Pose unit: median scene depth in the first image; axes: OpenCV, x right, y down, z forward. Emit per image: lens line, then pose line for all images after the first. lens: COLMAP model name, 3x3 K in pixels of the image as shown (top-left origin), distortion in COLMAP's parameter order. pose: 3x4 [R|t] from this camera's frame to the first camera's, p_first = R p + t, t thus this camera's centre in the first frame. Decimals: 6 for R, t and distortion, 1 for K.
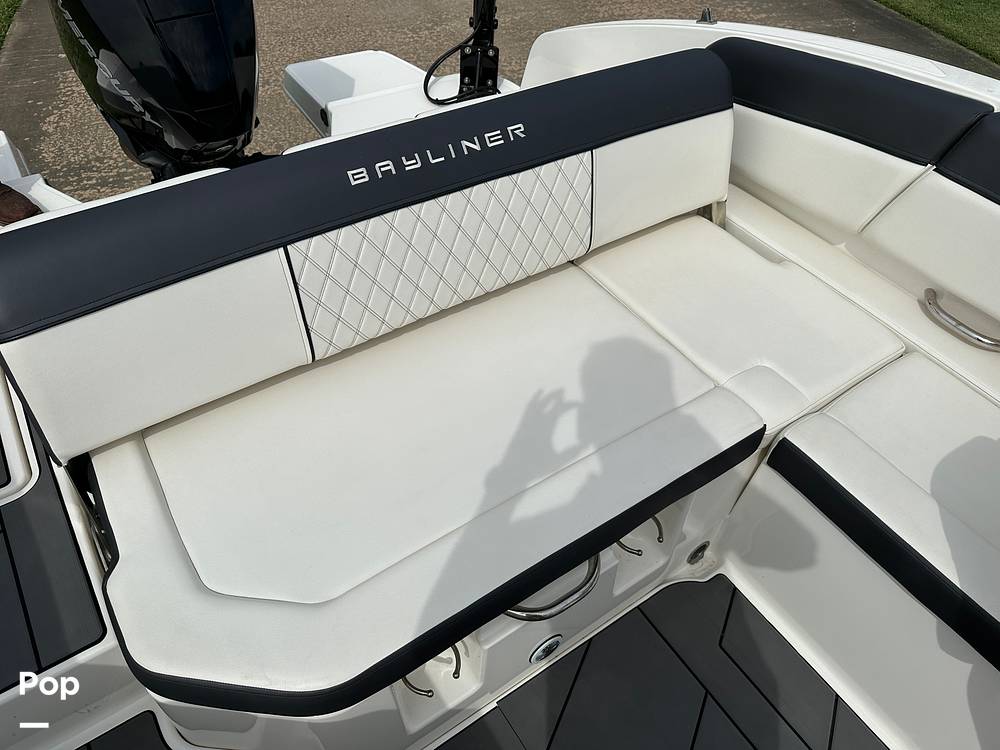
lens RADIAL K [[719.5, 0, 508.4], [0, 719.5, 371.7], [0, 0, 1]] dist [0.002946, -0.002617]
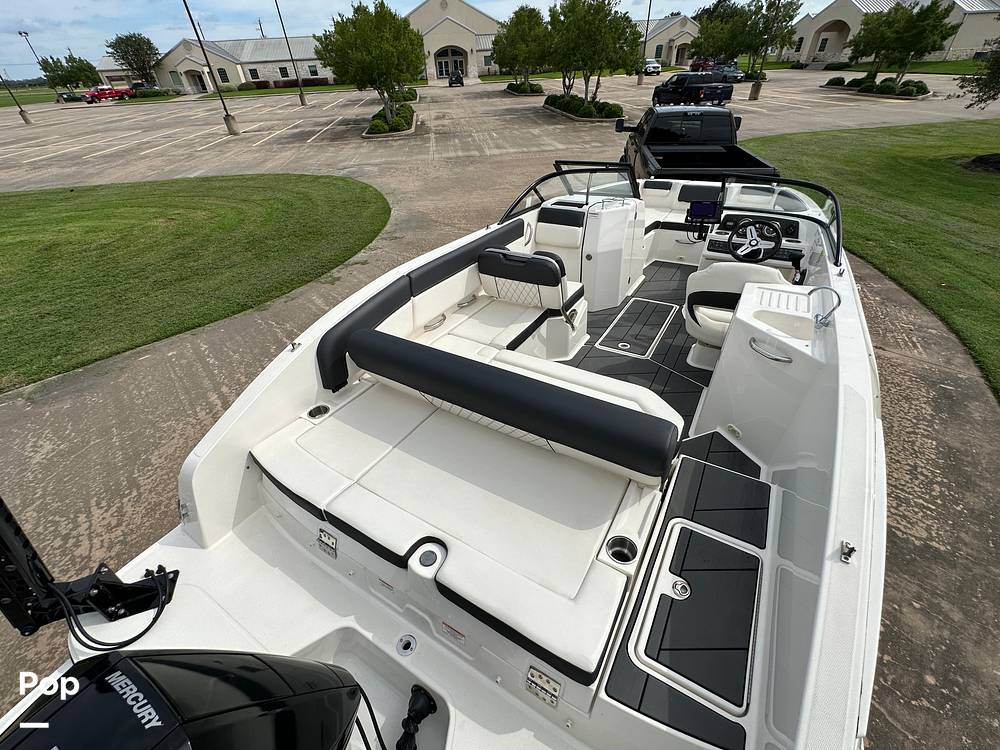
lens RADIAL K [[413.6, 0, 500.0], [0, 413.6, 375.0], [0, 0, 1]] dist [-0.005354, 0.000772]
pose [[-0.411117, -0.552595, 0.724997, -1.023220], [0.671354, 0.354467, 0.650874, -1.082499], [-0.616658, 0.754315, 0.225260, 0.653756]]
